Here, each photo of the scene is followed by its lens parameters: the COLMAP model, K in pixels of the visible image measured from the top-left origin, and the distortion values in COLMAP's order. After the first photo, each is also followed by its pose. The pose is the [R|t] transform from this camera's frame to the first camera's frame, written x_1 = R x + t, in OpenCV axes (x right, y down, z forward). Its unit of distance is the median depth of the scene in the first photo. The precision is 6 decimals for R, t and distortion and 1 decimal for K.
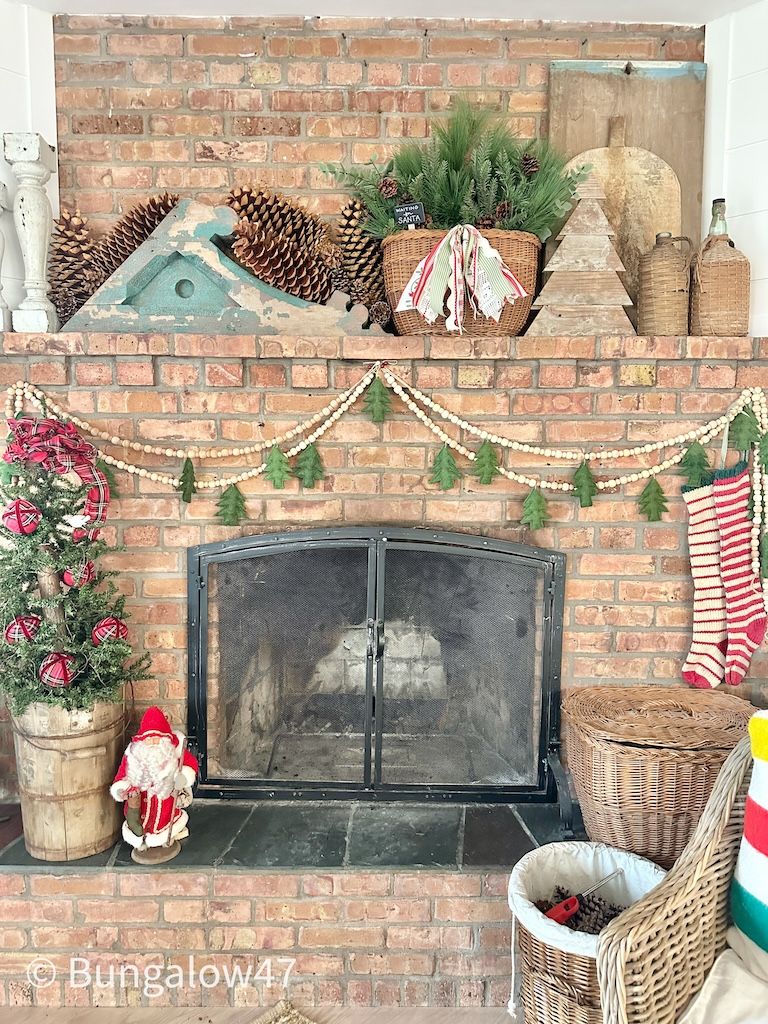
lens RADIAL K [[784.5, 0, 384.0], [0, 784.5, 512.0], [0, 0, 1]] dist [0.038940, -0.076734]
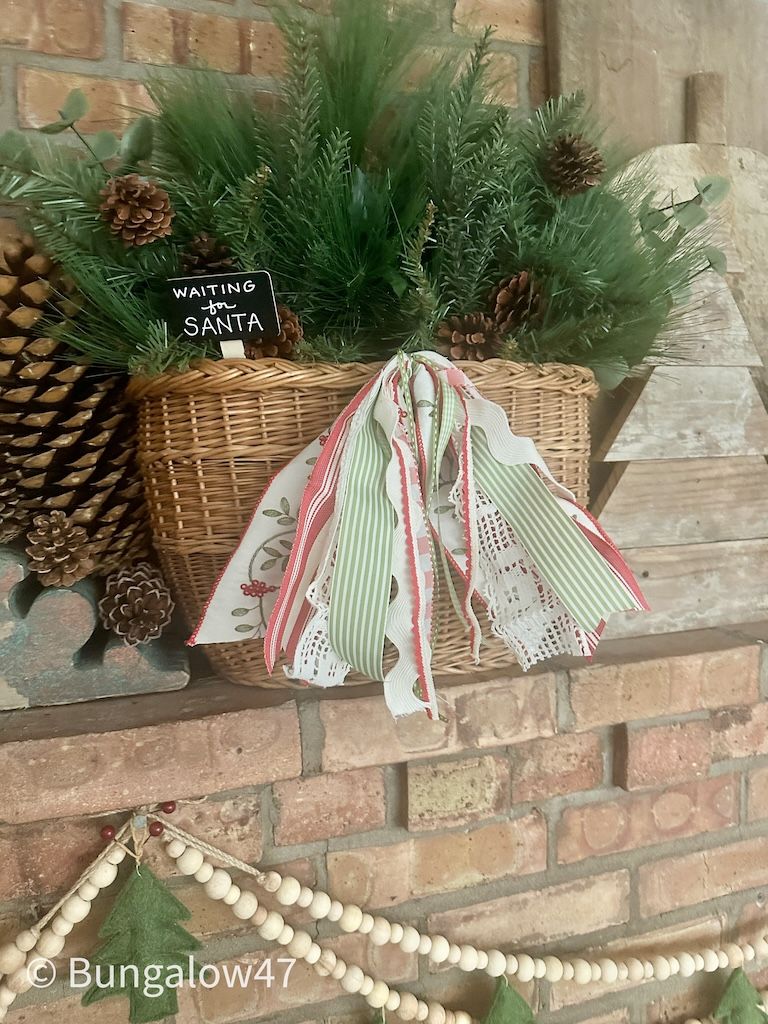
lens RADIAL K [[900.1, 0, 472.3], [0, 900.1, 562.2], [0, 0, 1]] dist [0.056047, -0.126133]
pose [[0.942432, -0.064910, 0.328038, 0.003006], [0.068750, 0.997634, -0.000111, -0.260118], [-0.327255, 0.022658, 0.944664, 0.614969]]
